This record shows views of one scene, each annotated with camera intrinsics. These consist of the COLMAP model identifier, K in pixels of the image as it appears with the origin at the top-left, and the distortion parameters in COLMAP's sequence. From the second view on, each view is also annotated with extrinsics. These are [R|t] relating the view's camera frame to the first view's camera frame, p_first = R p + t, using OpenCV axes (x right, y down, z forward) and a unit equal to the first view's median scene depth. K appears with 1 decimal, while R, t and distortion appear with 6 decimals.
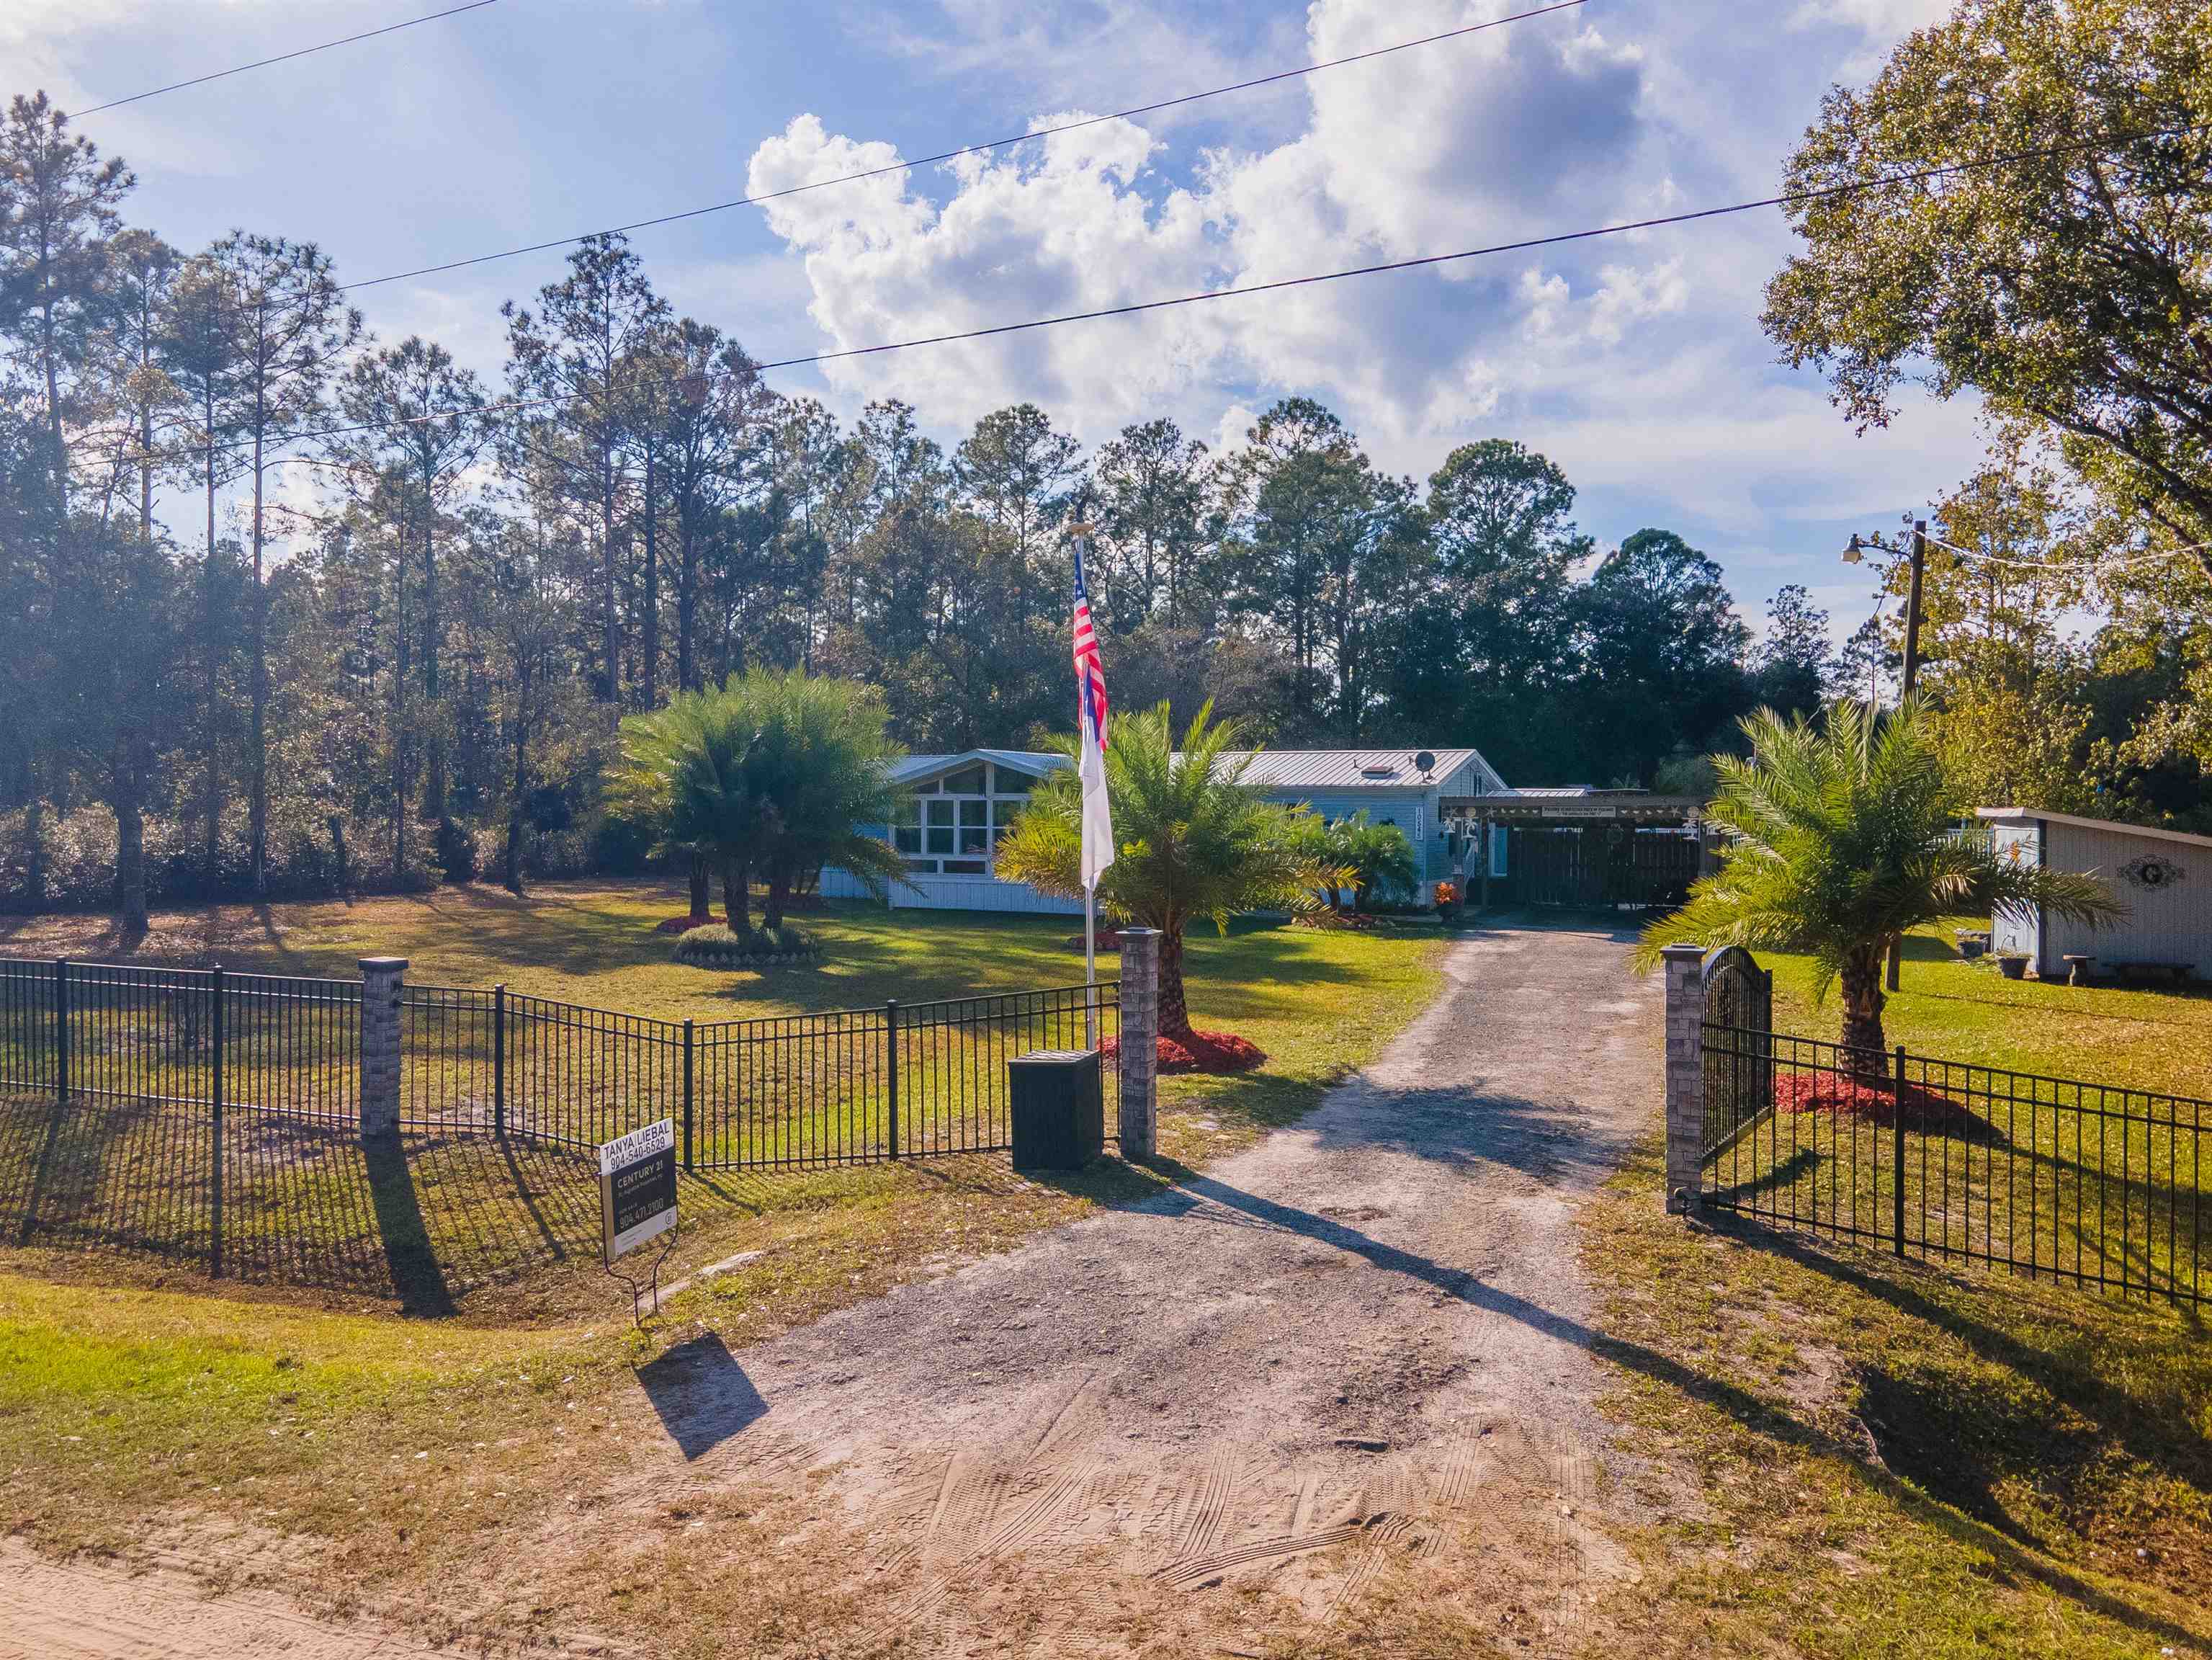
lens RADIAL K [[1536.8, 0, 1080.8], [0, 1536.8, 826.4], [0, 0, 1]] dist [0.028577, 0.002806]
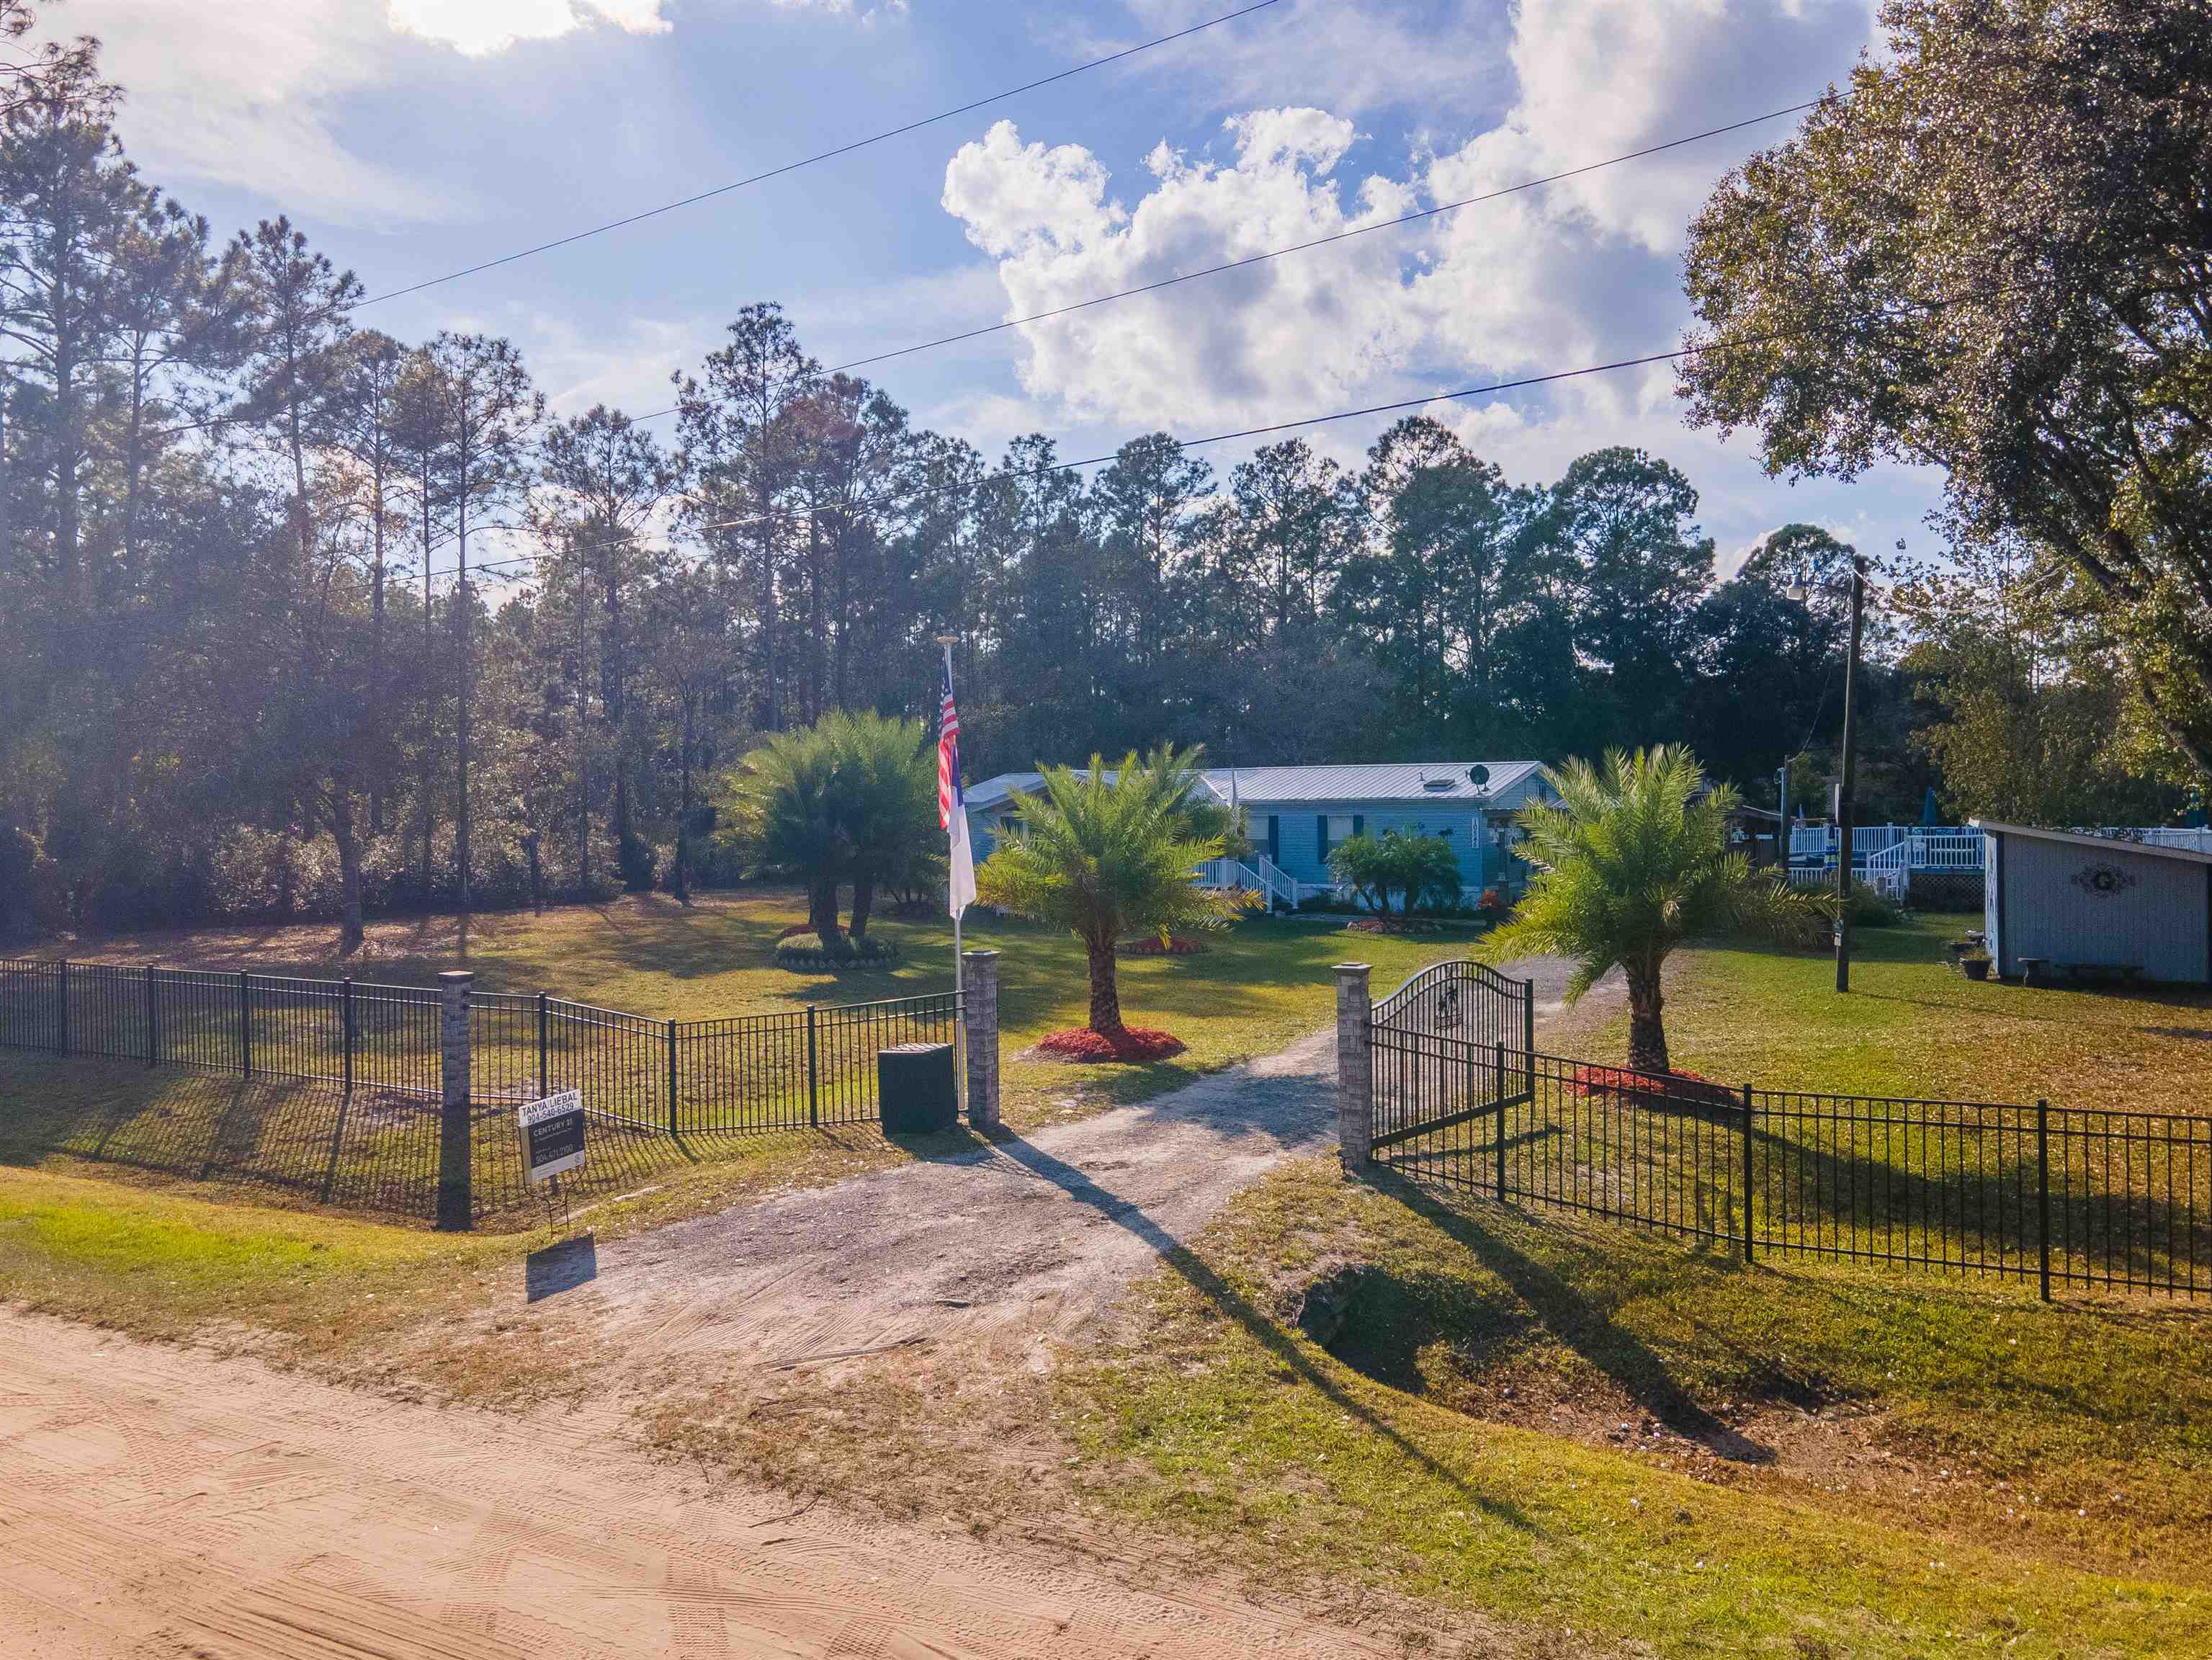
lens RADIAL K [[1521.6, 0, 1106.0], [0, 1521.6, 830.0], [0, 0, 1]] dist [0.022927, 0.006370]
pose [[0.992777, -0.013243, -0.119244, 0.080378], [0.013894, 0.999893, 0.004634, -0.010906], [0.119170, -0.006258, 0.992854, -0.072840]]
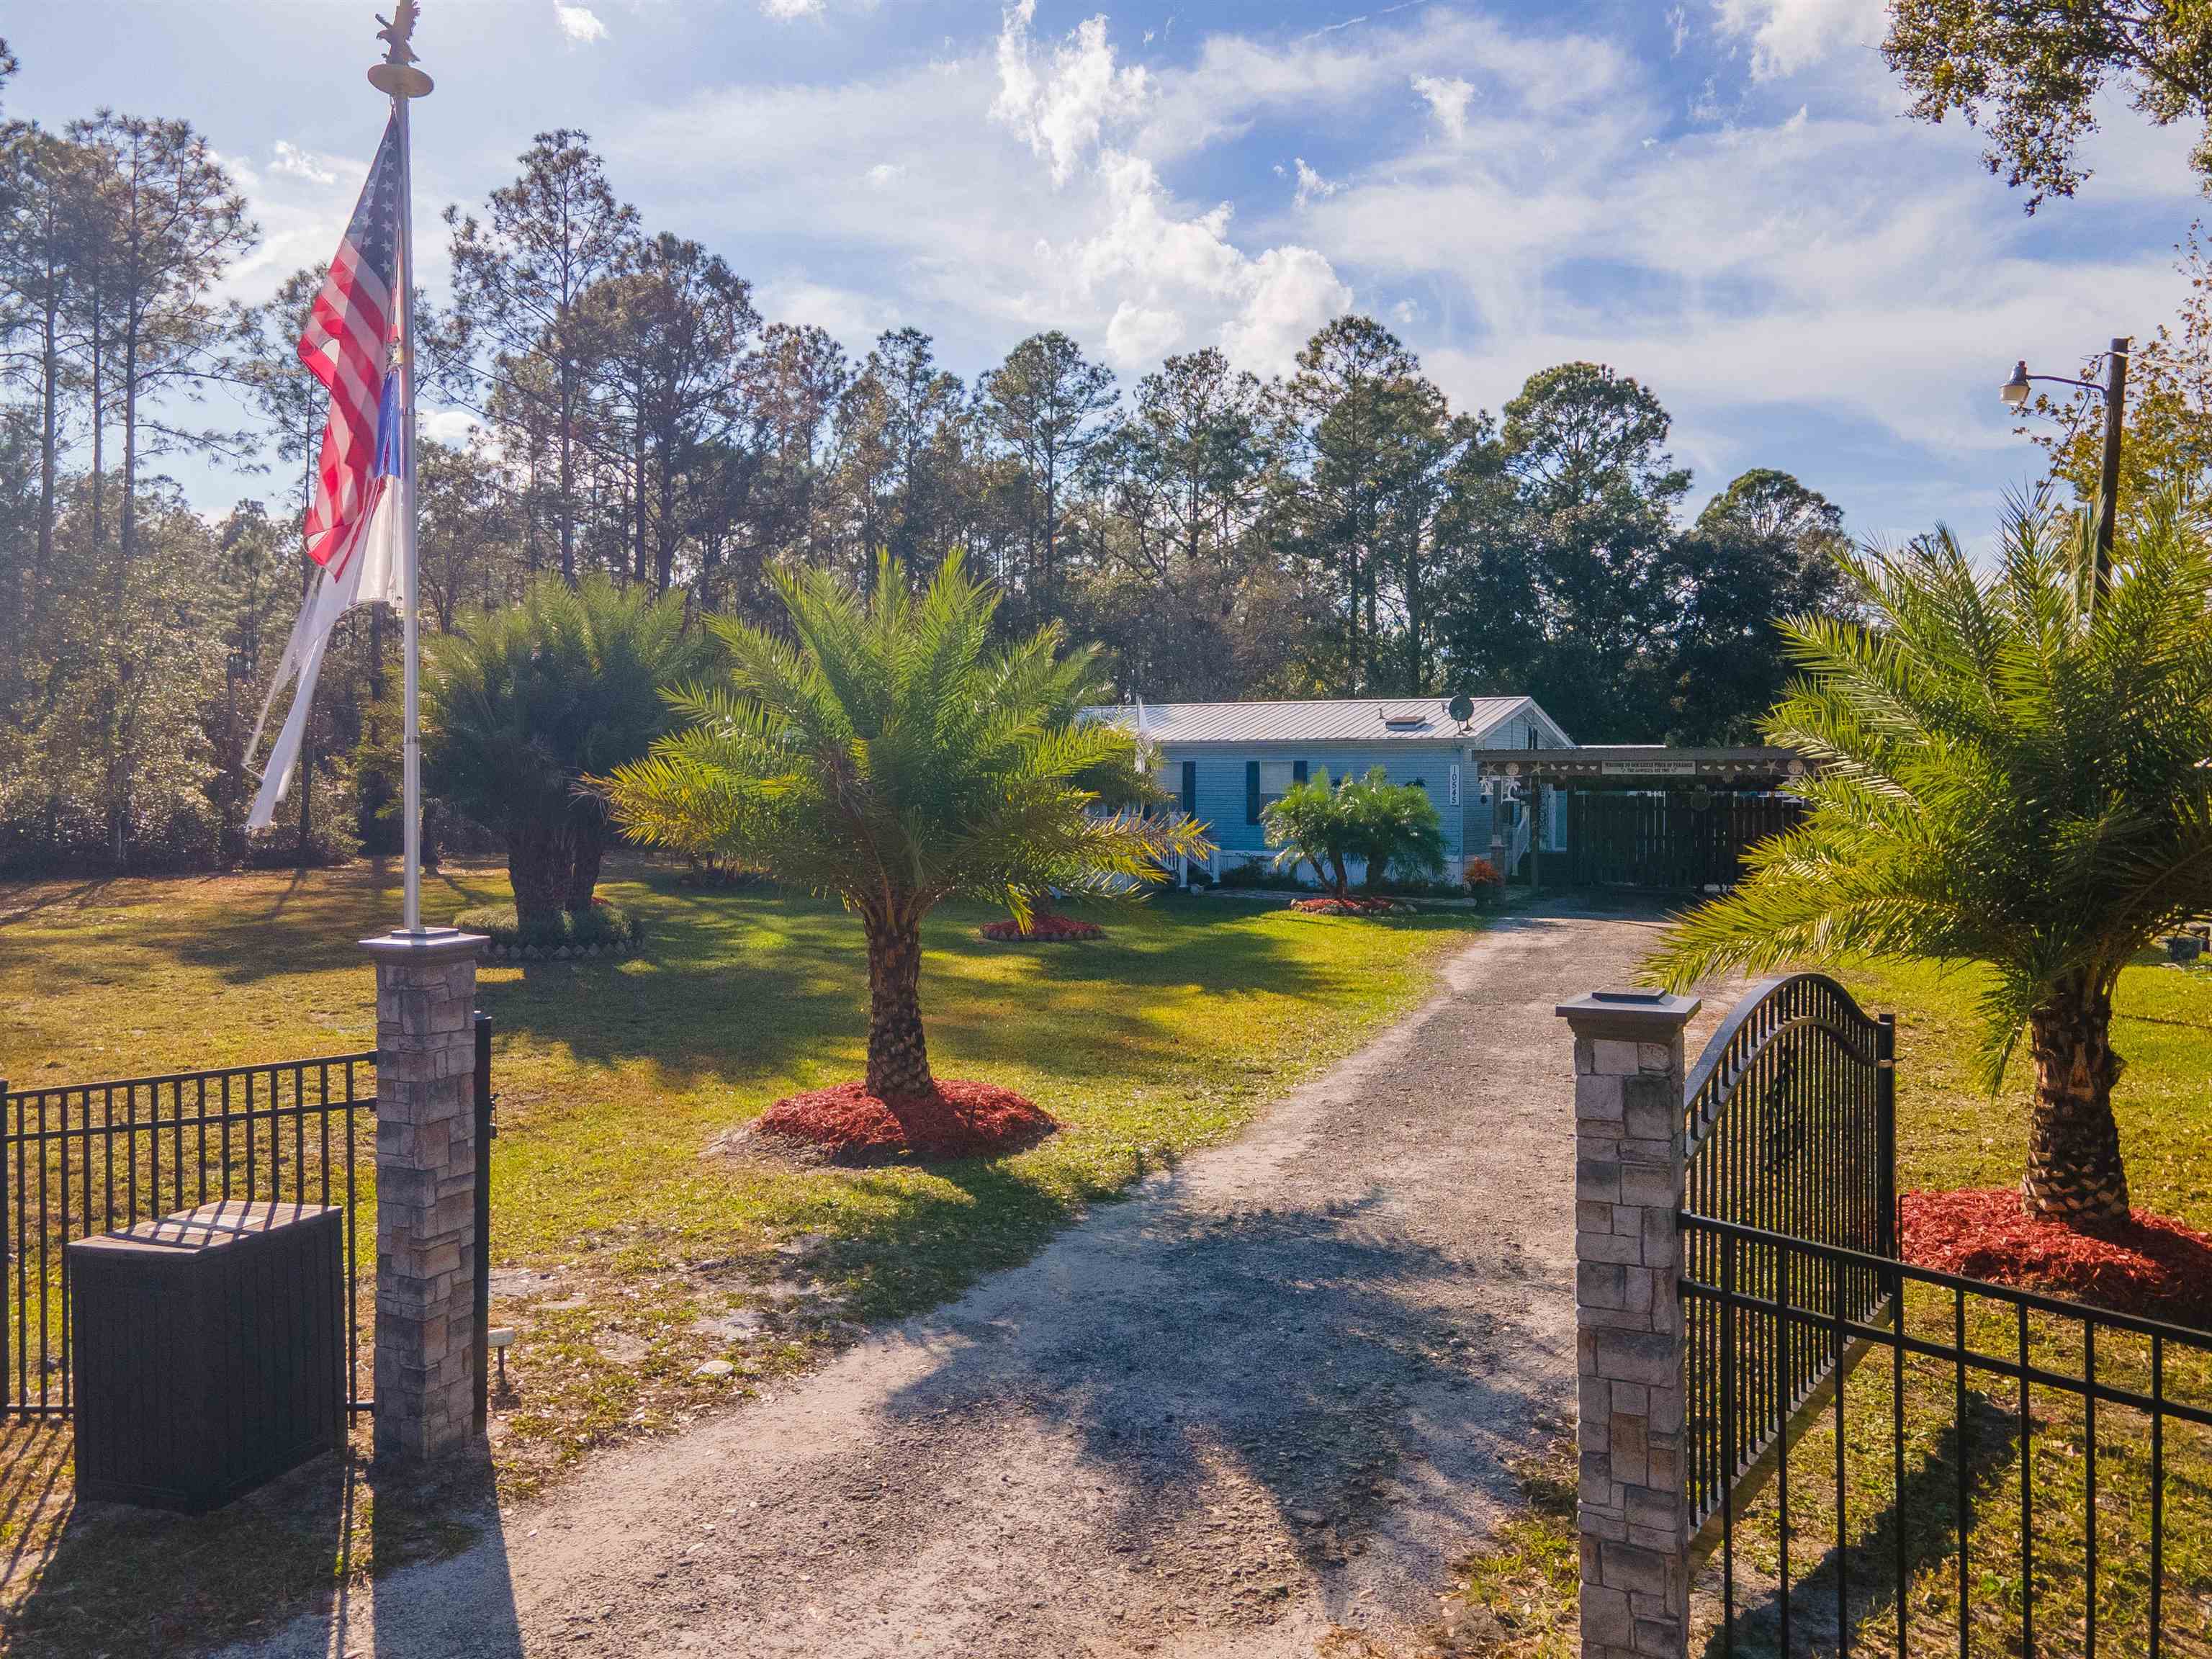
lens RADIAL K [[1546.4, 0, 1103.1], [0, 1546.4, 786.0], [0, 0, 1]] dist [0.036183, 0.005675]
pose [[0.998610, 0.001498, -0.052679, 0.068641], [-0.002167, 0.999918, -0.012646, 0.008154], [0.052656, 0.012743, 0.998531, 0.151805]]
